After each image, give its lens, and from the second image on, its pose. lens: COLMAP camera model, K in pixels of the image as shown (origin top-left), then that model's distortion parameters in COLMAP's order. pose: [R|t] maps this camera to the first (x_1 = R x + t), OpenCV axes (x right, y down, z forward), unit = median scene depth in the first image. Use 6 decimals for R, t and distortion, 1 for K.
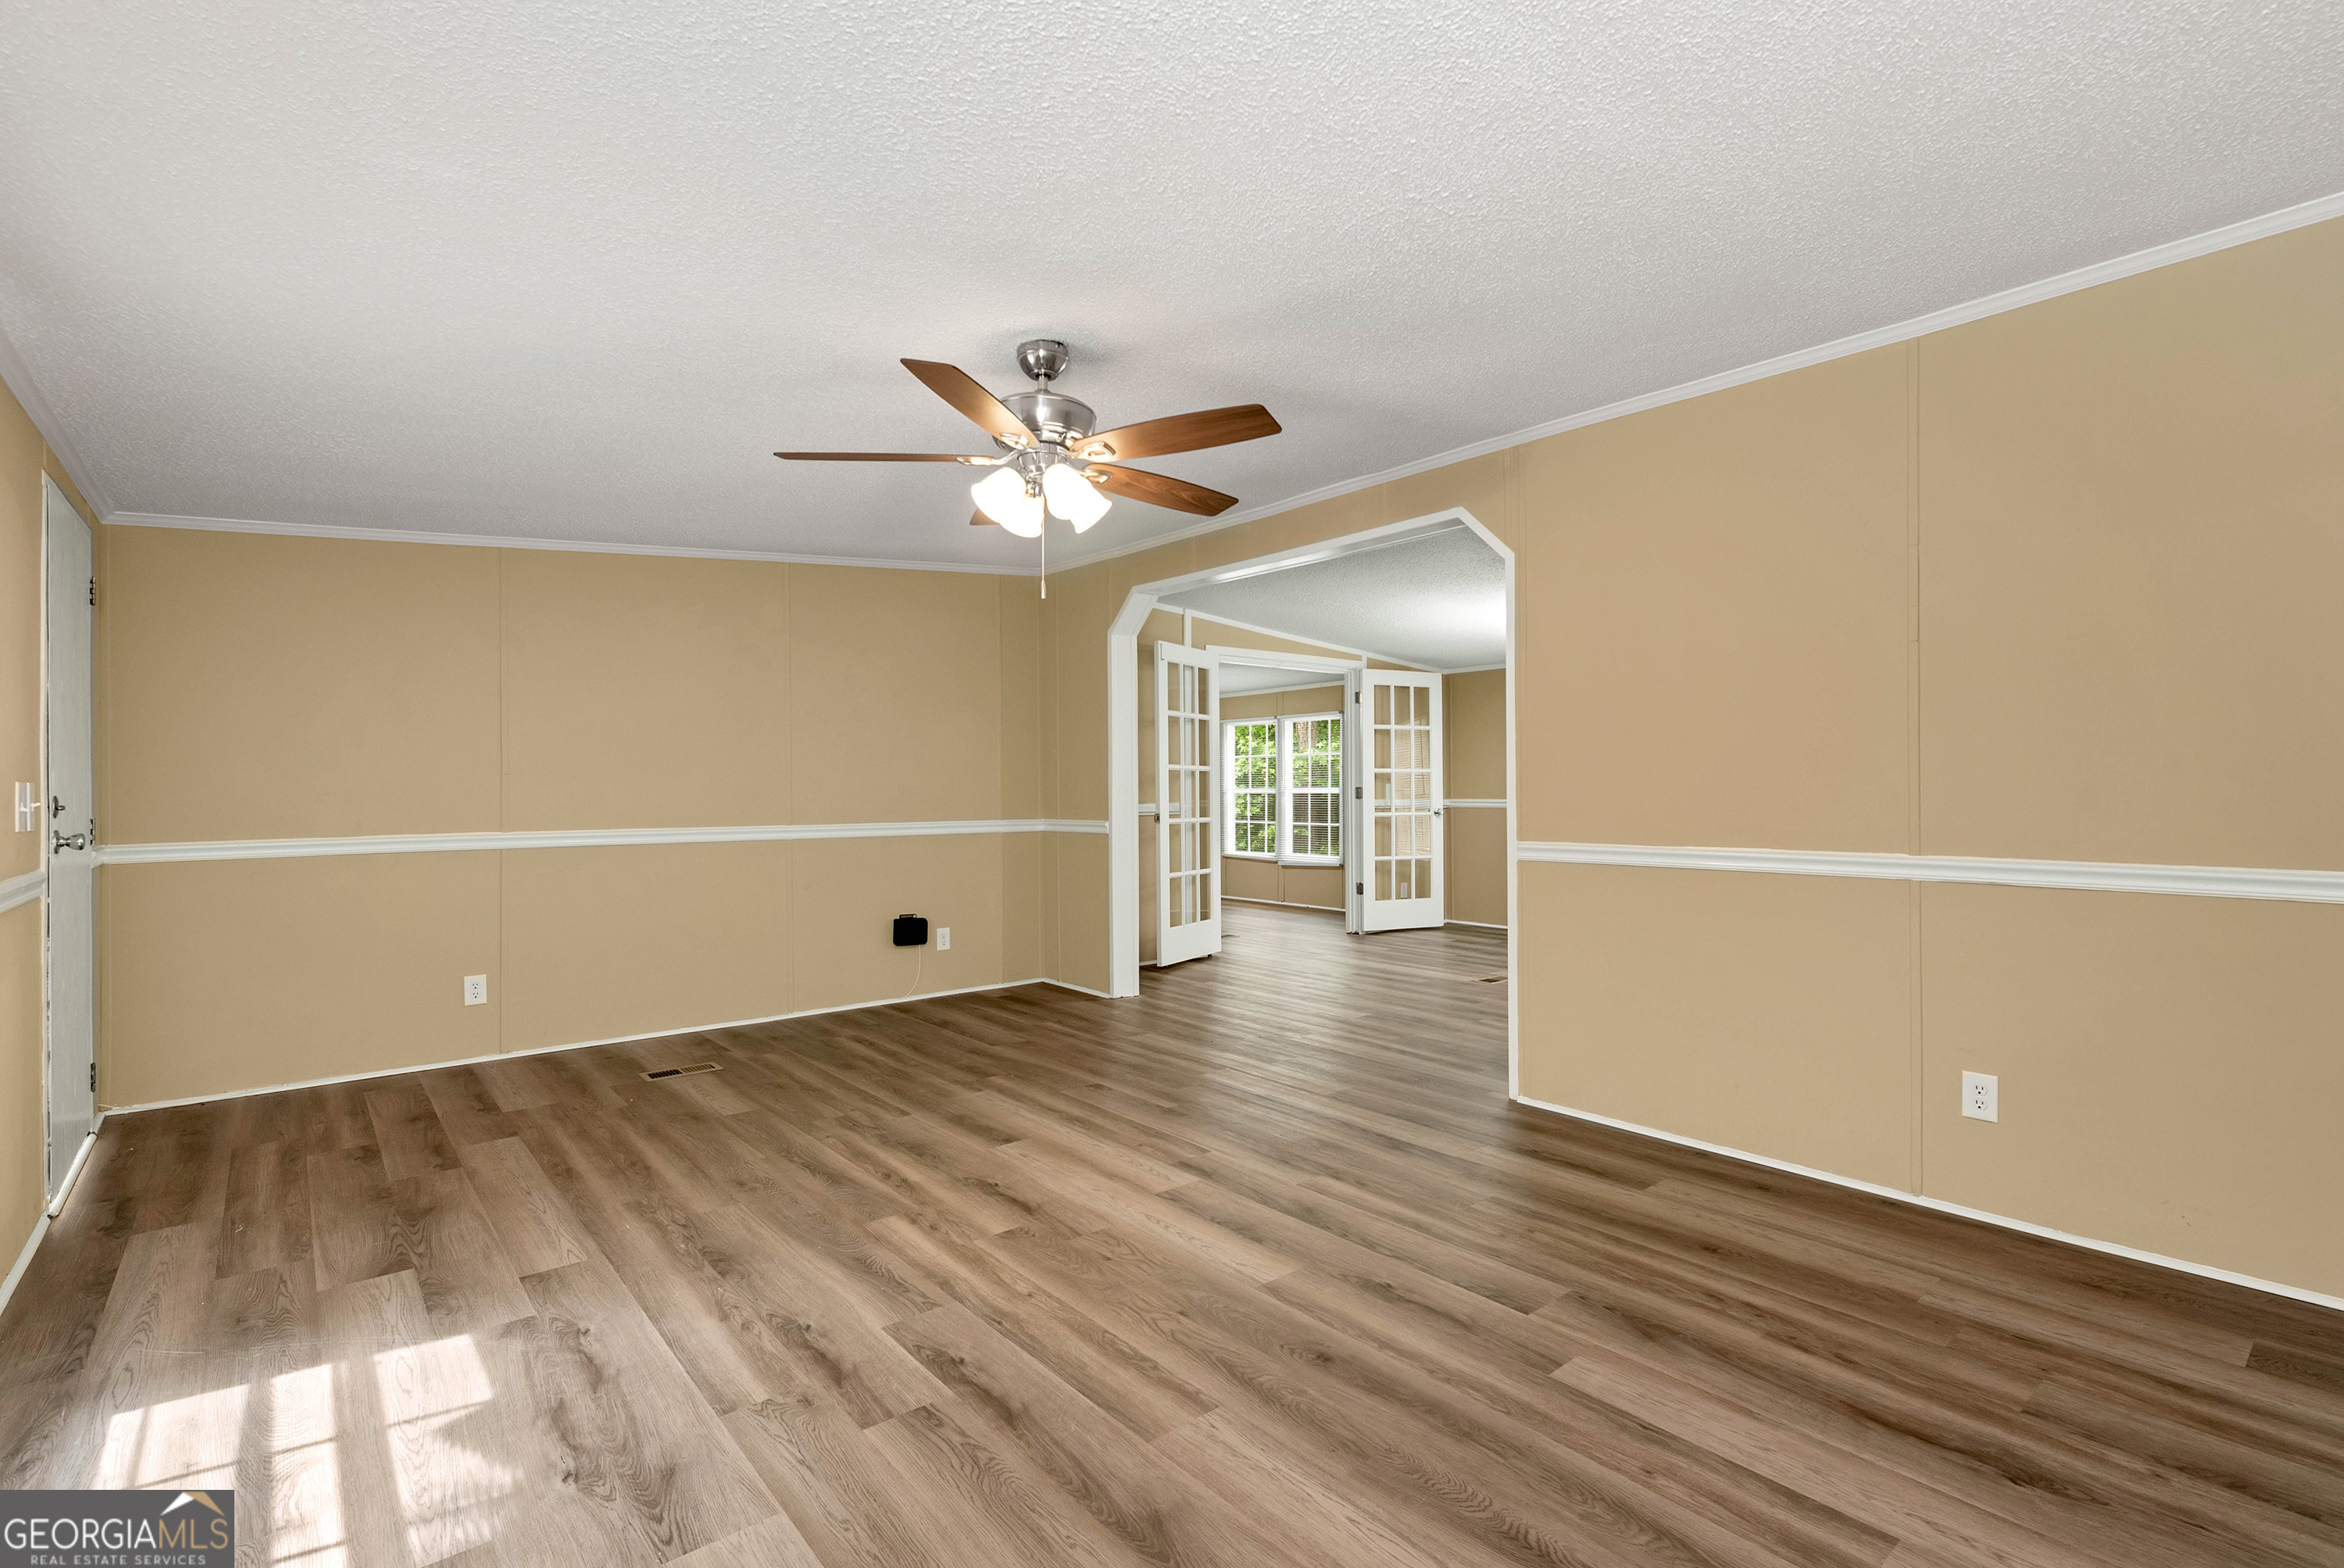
lens RADIAL K [[1060.6, 0, 1179.1], [0, 1060.6, 776.5], [0, 0, 1]] dist [-0.001570, -0.000047]
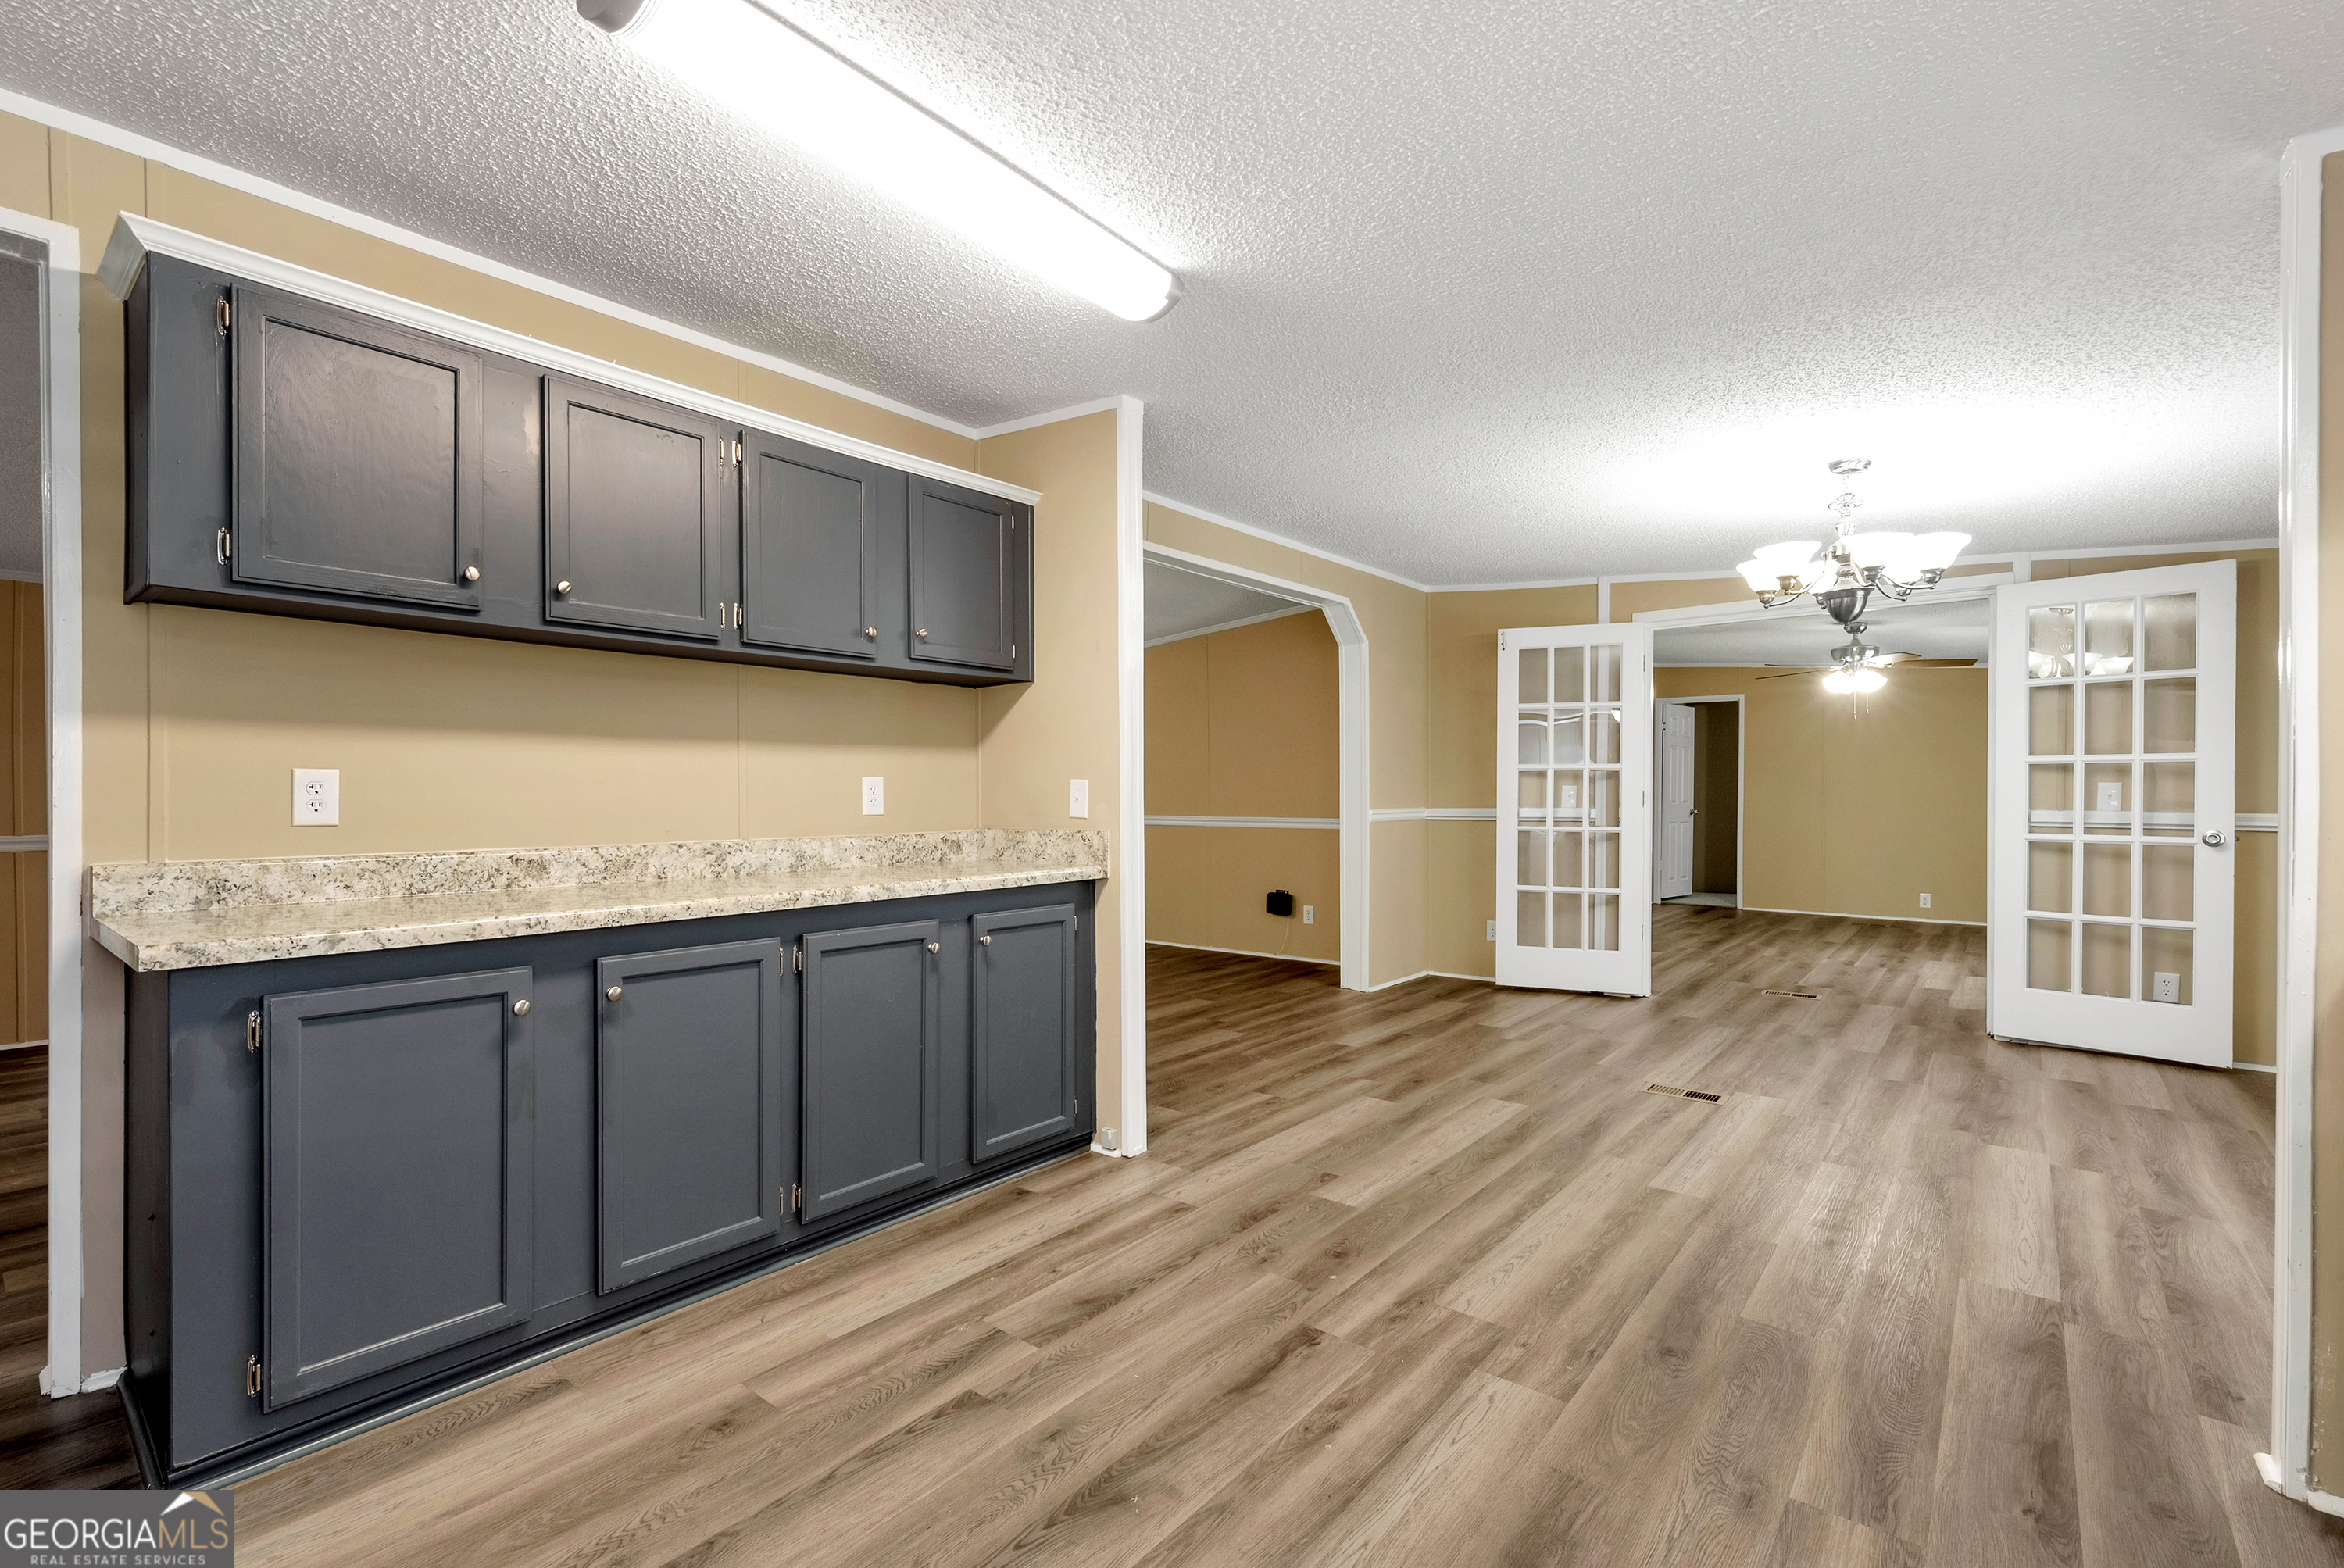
lens RADIAL K [[1029.4, 0, 1174.2], [0, 1029.4, 806.5], [0, 0, 1]] dist [-0.000052, 0.000045]
pose [[0.186080, 0.015118, -0.982418, 0.636944], [0.012840, 0.999759, 0.017817, 0.003935], [0.982451, -0.015929, 0.185841, 0.441617]]
